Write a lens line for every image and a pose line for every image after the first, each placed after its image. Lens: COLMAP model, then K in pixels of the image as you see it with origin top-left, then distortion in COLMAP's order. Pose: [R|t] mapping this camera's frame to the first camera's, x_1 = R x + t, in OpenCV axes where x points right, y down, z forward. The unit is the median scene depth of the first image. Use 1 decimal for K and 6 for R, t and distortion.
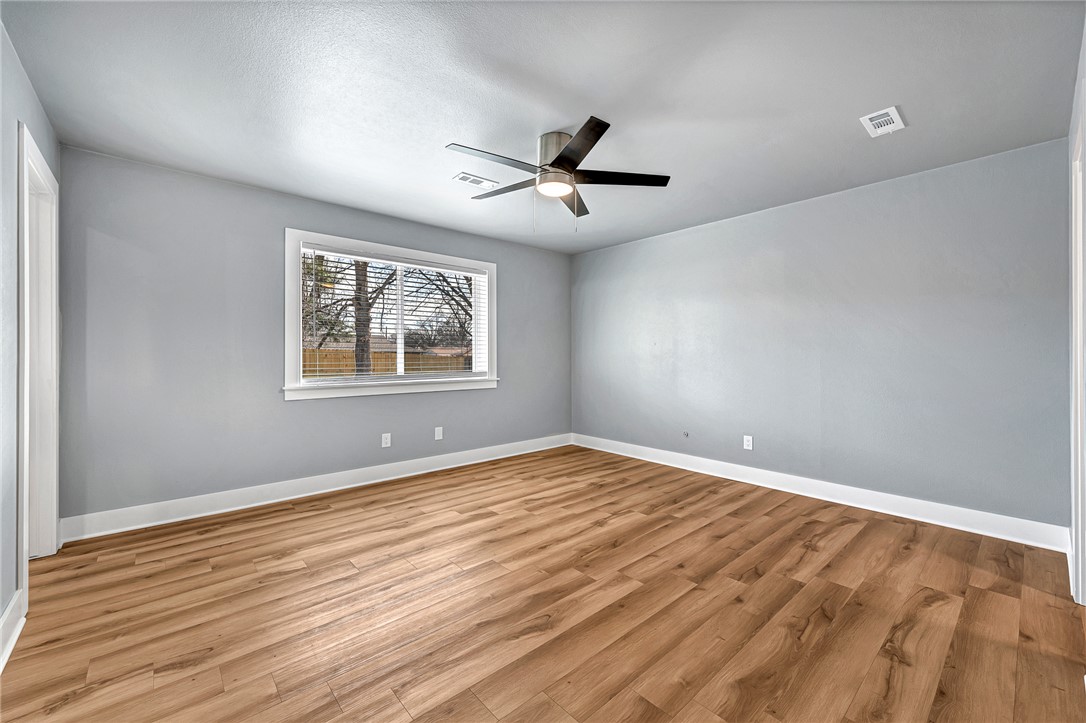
lens RADIAL K [[435.1, 0, 546.1], [0, 435.1, 356.7], [0, 0, 1]] dist [0.007117, -0.000379]
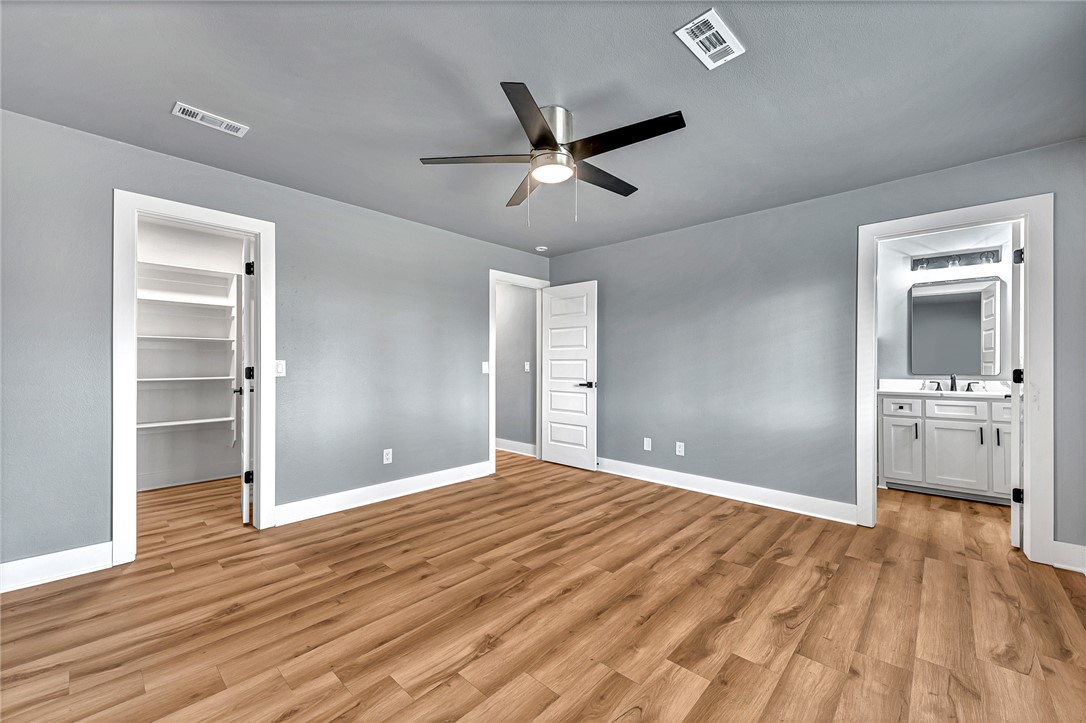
lens RADIAL K [[435.1, 0, 543.6], [0, 435.1, 364.5], [0, 0, 1]] dist [0.007117, -0.000379]
pose [[-0.995694, -0.005478, -0.092536, 0.130885], [-0.006013, 0.999967, 0.005496, -0.013913], [0.092503, 0.006029, -0.995694, 2.005216]]
